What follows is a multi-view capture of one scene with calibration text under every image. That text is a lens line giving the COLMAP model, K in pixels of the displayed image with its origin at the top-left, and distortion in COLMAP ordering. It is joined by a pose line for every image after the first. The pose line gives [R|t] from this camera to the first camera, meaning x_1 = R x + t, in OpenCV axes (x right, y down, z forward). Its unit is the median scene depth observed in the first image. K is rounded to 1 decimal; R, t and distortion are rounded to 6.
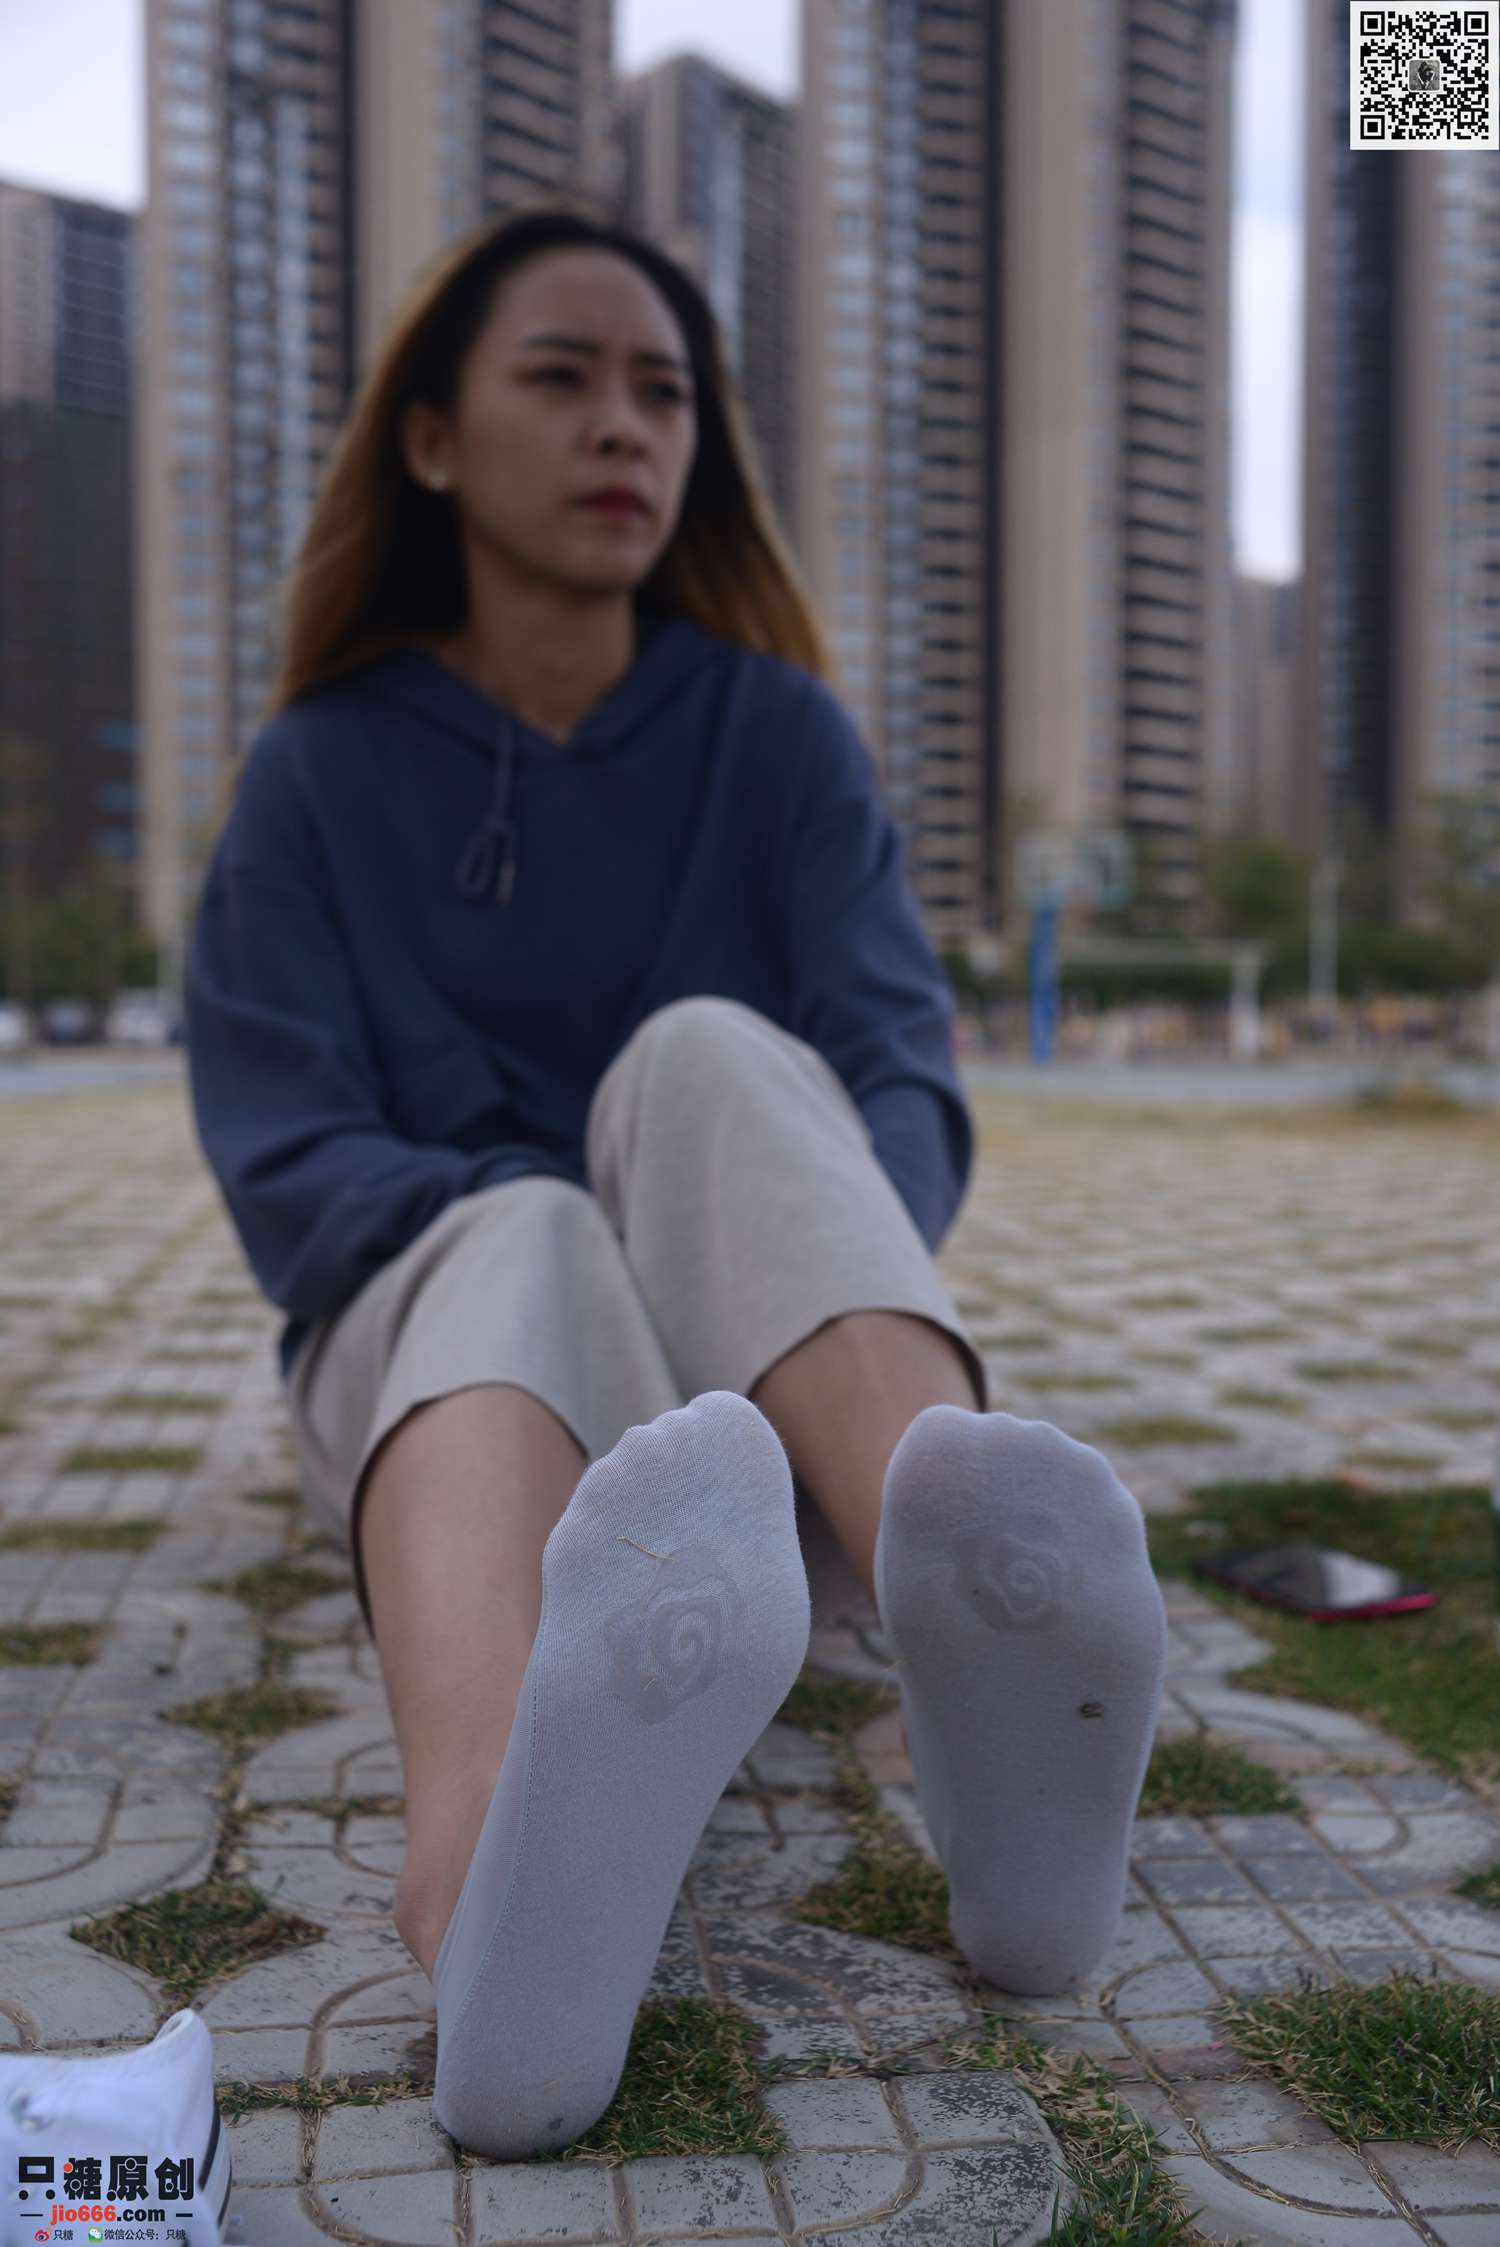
lens RADIAL K [[2320.4, 0, 751.7], [0, 2320.4, 1122.4], [0, 0, 1]] dist [0.000431, 0.008378]
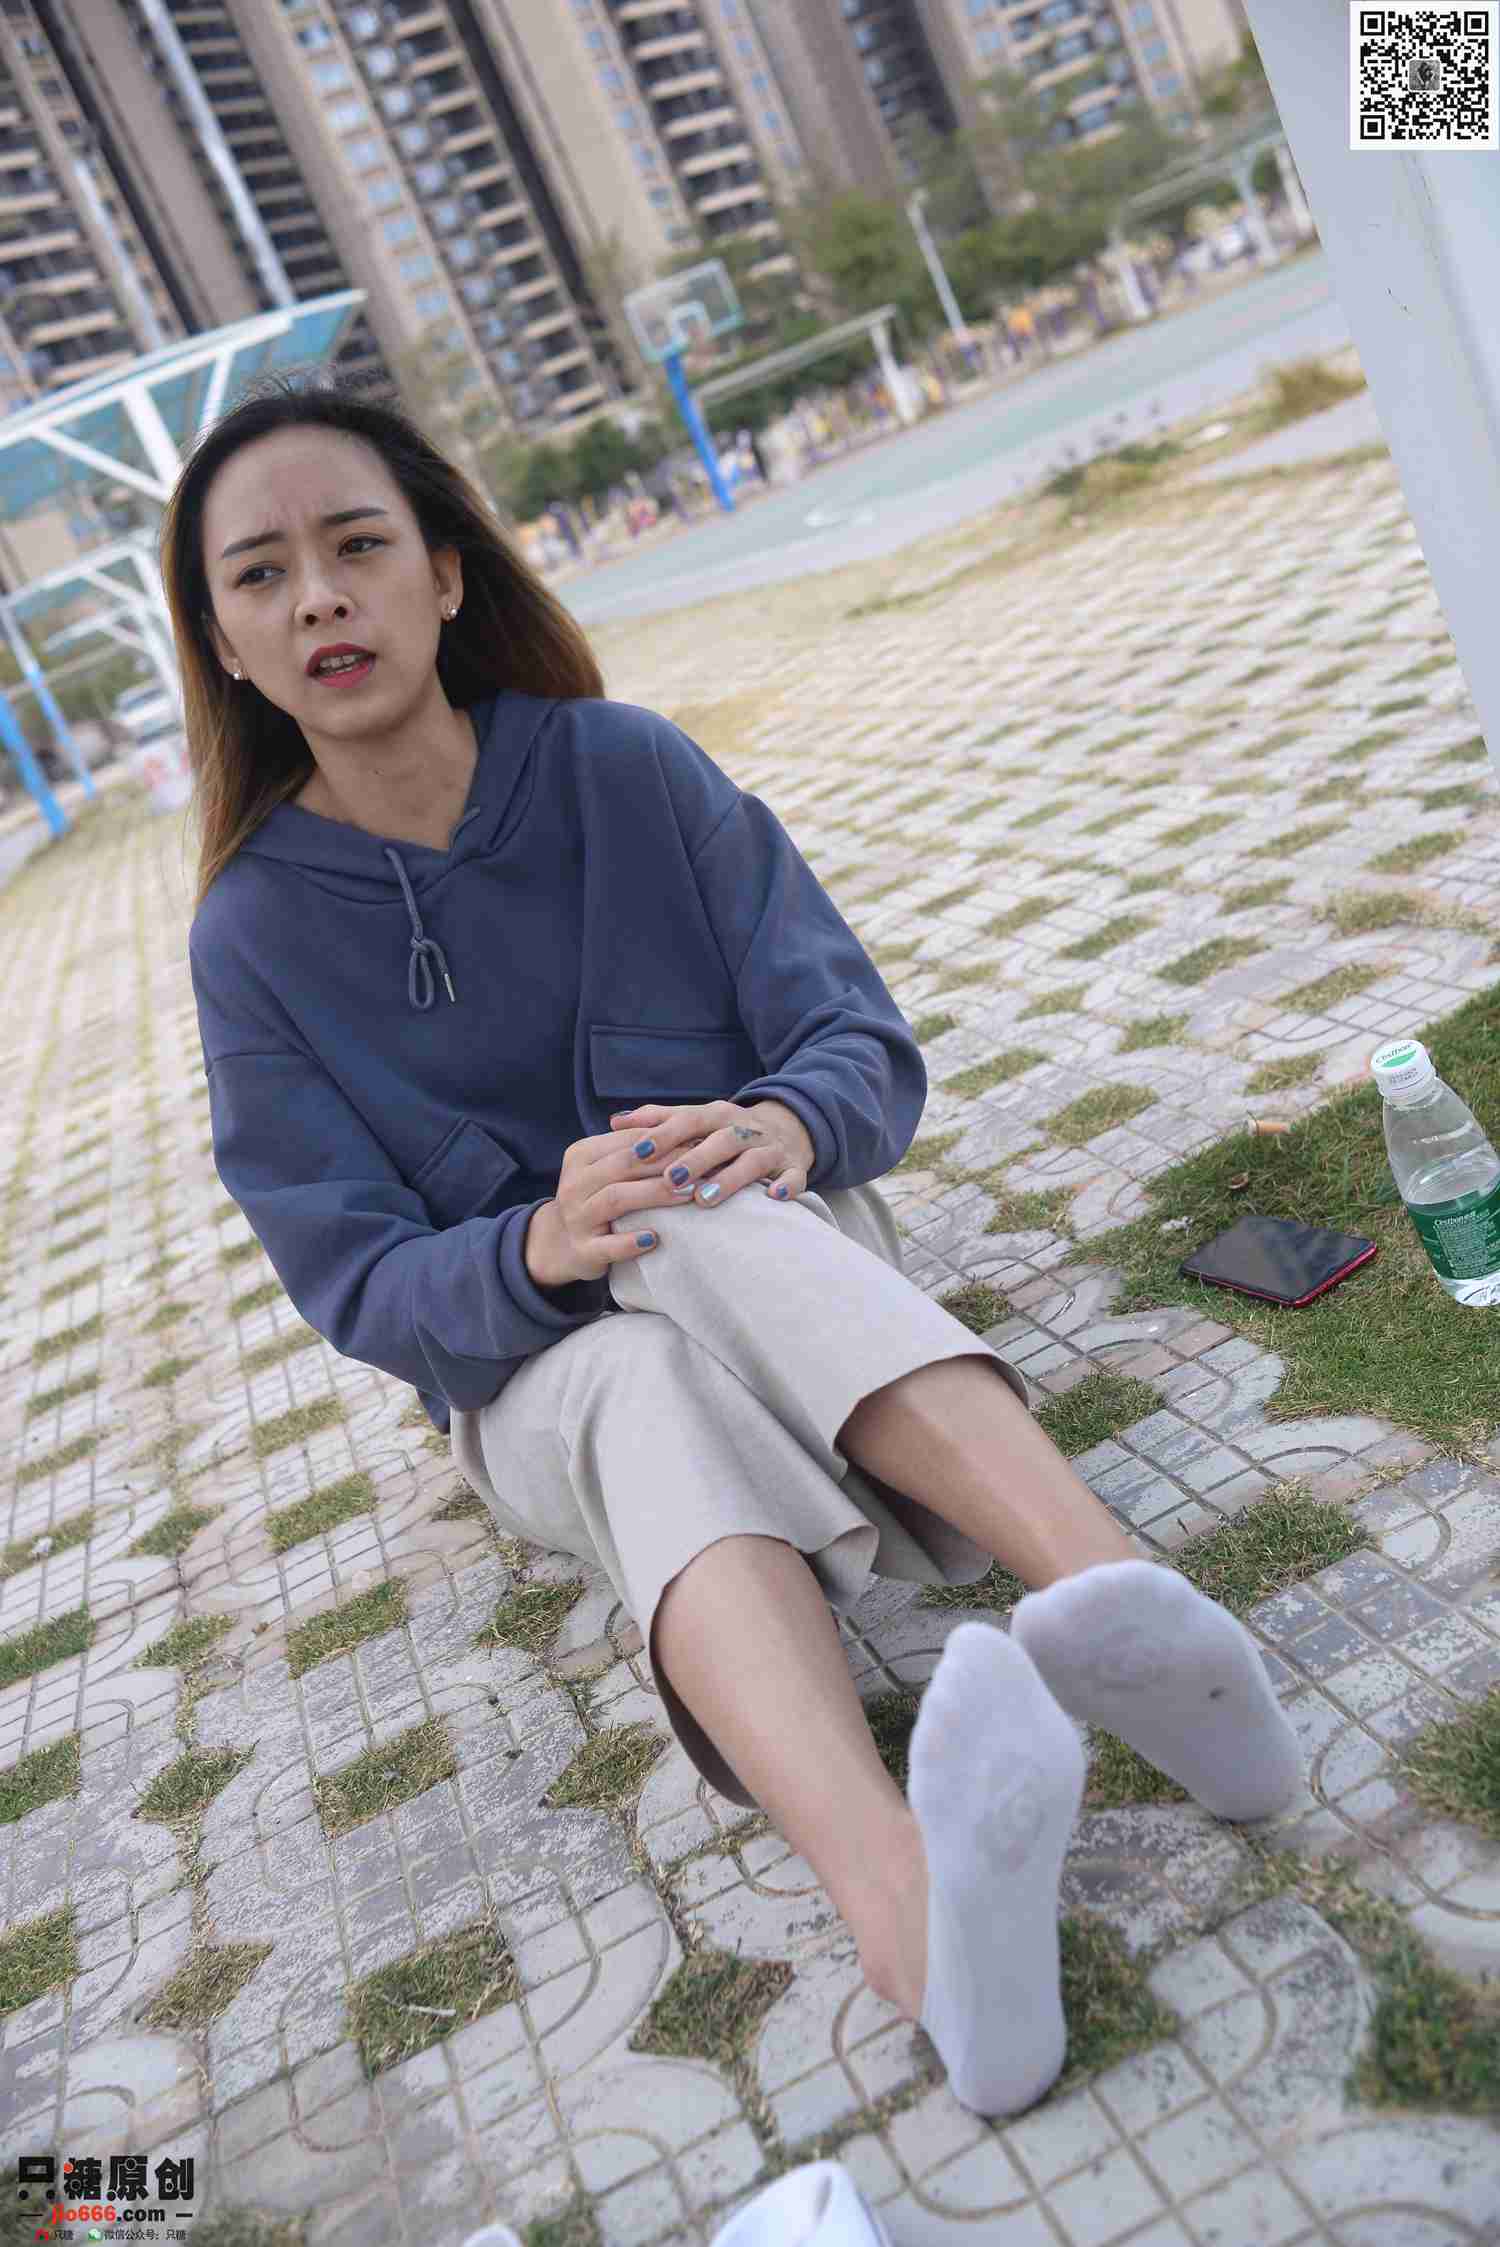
lens RADIAL K [[2267.6, 0, 757.0], [0, 2267.6, 1124.0], [0, 0, 1]] dist [0.000940, 0.006076]
pose [[0.909763, -0.414250, 0.026983, -0.026851], [0.397635, 0.888254, 0.229979, -0.407703], [-0.119237, -0.198497, 0.972821, -0.220999]]
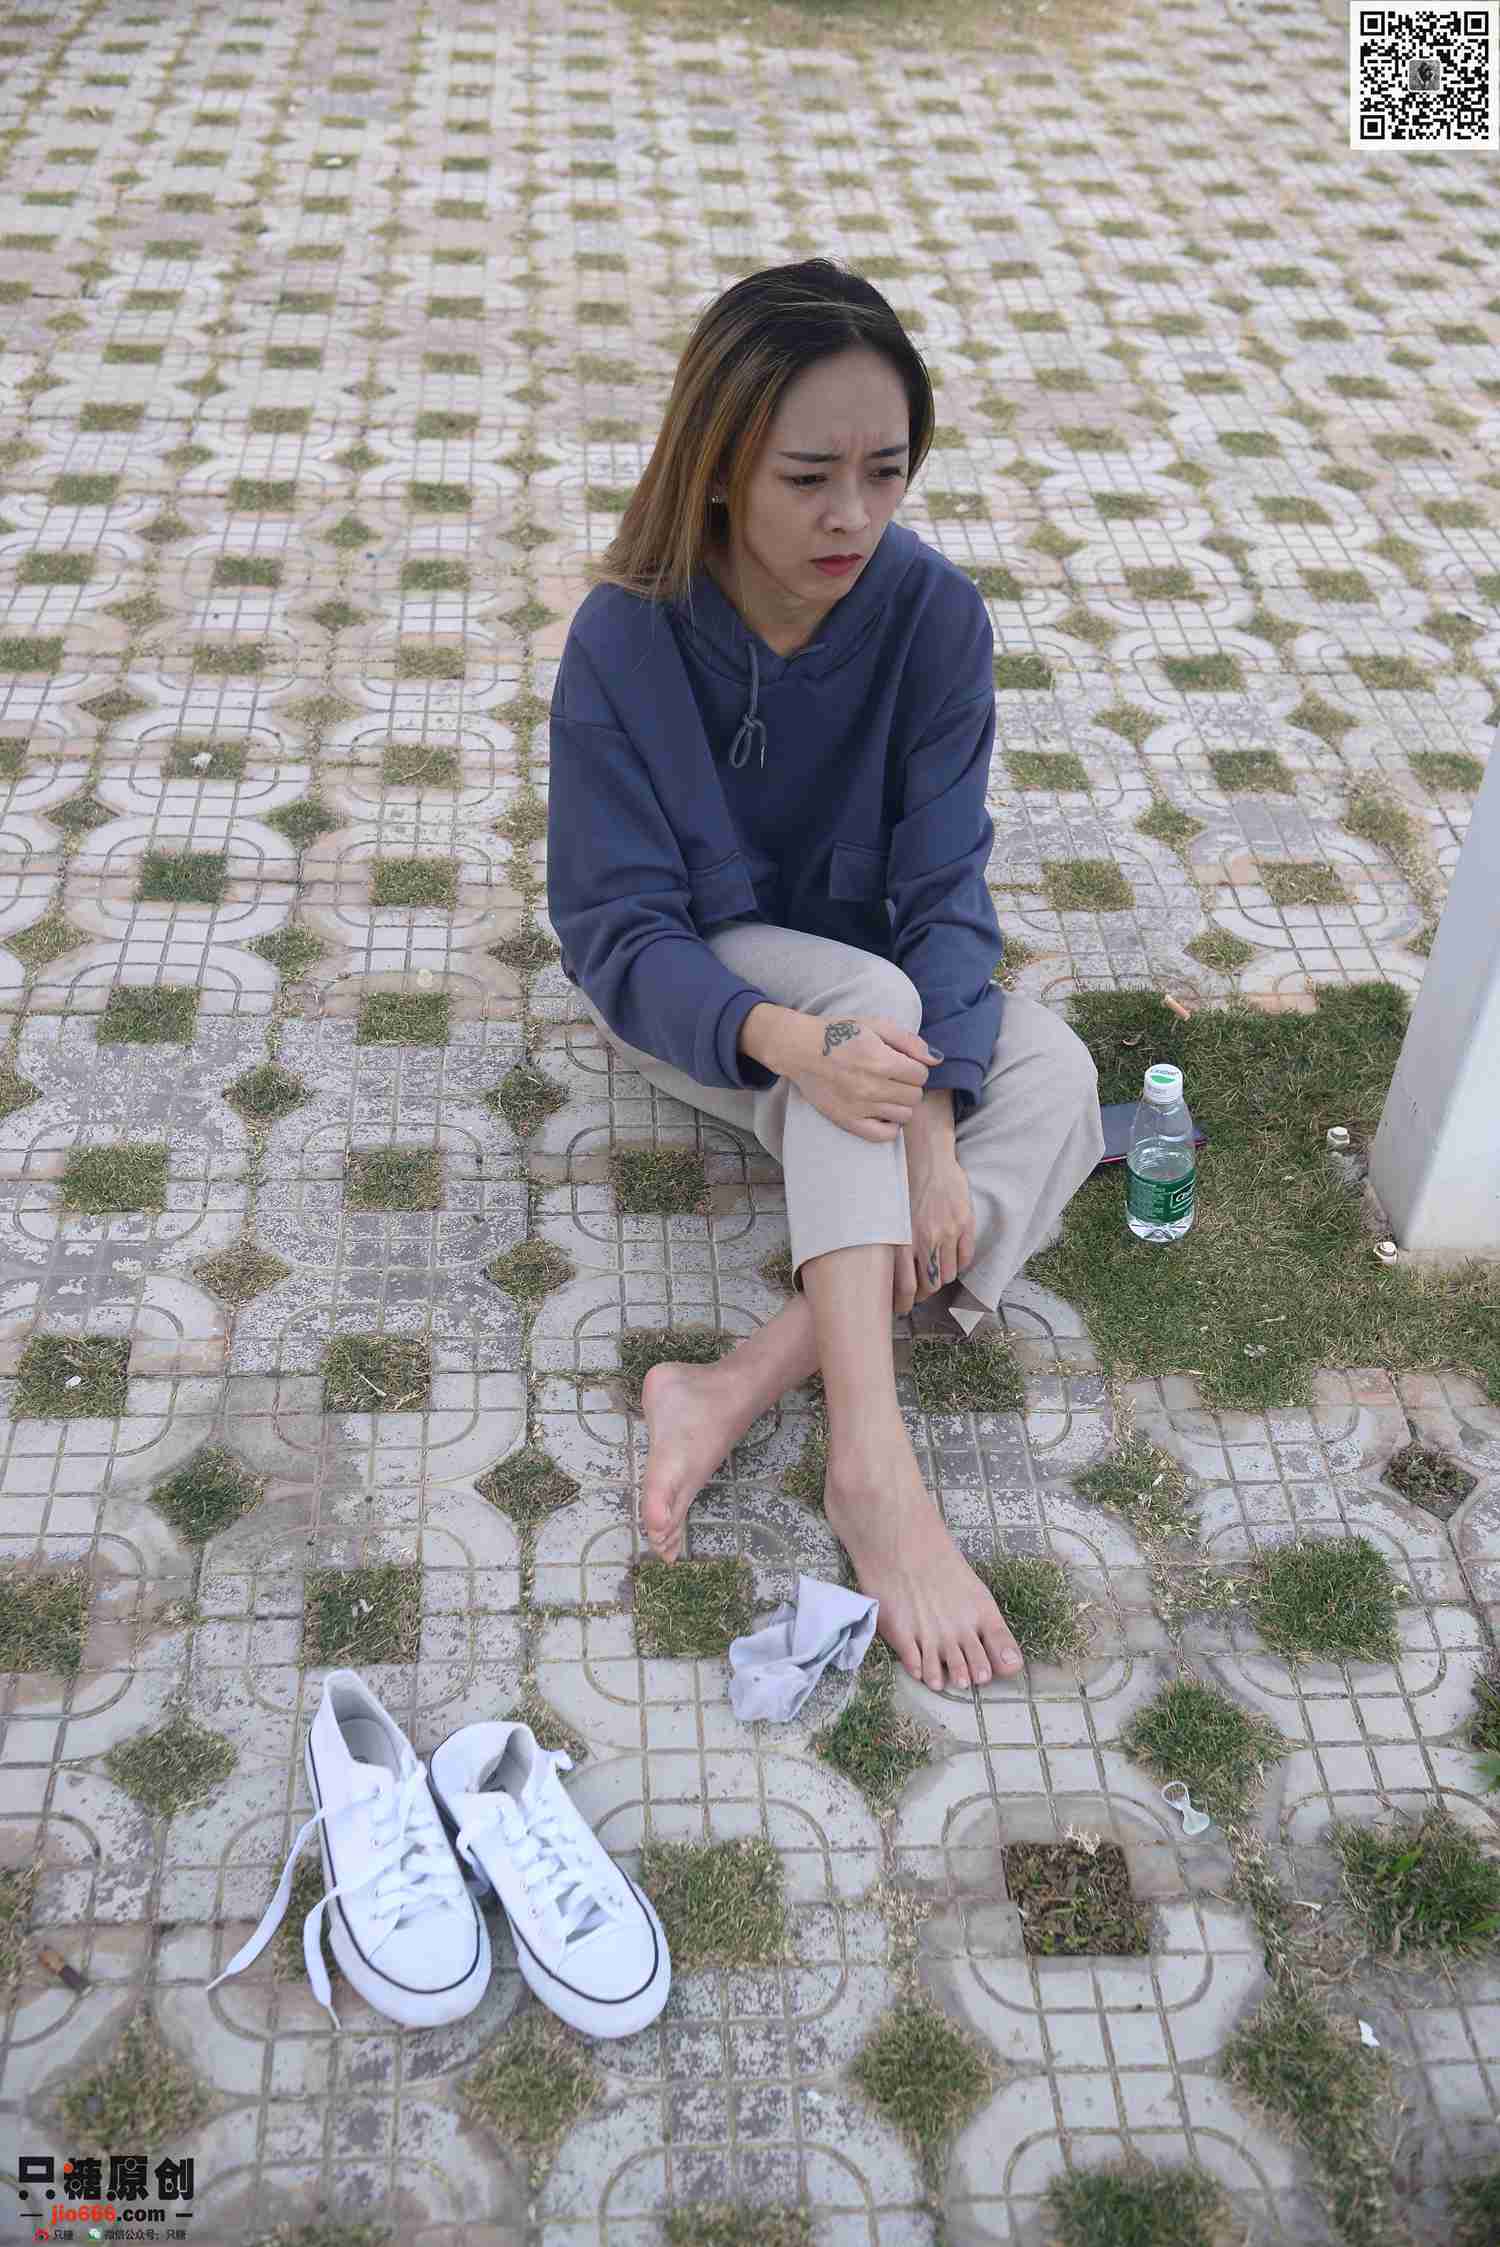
lens RADIAL K [[2267.6, 0, 757.0], [0, 2267.6, 1124.0], [0, 0, 1]] dist [0.000940, 0.006076]
pose [[0.996603, 0.079568, -0.021250, 0.016257], [-0.050364, 0.792972, 0.607173, -1.303521], [0.065163, -0.604040, 0.794286, -0.579819]]
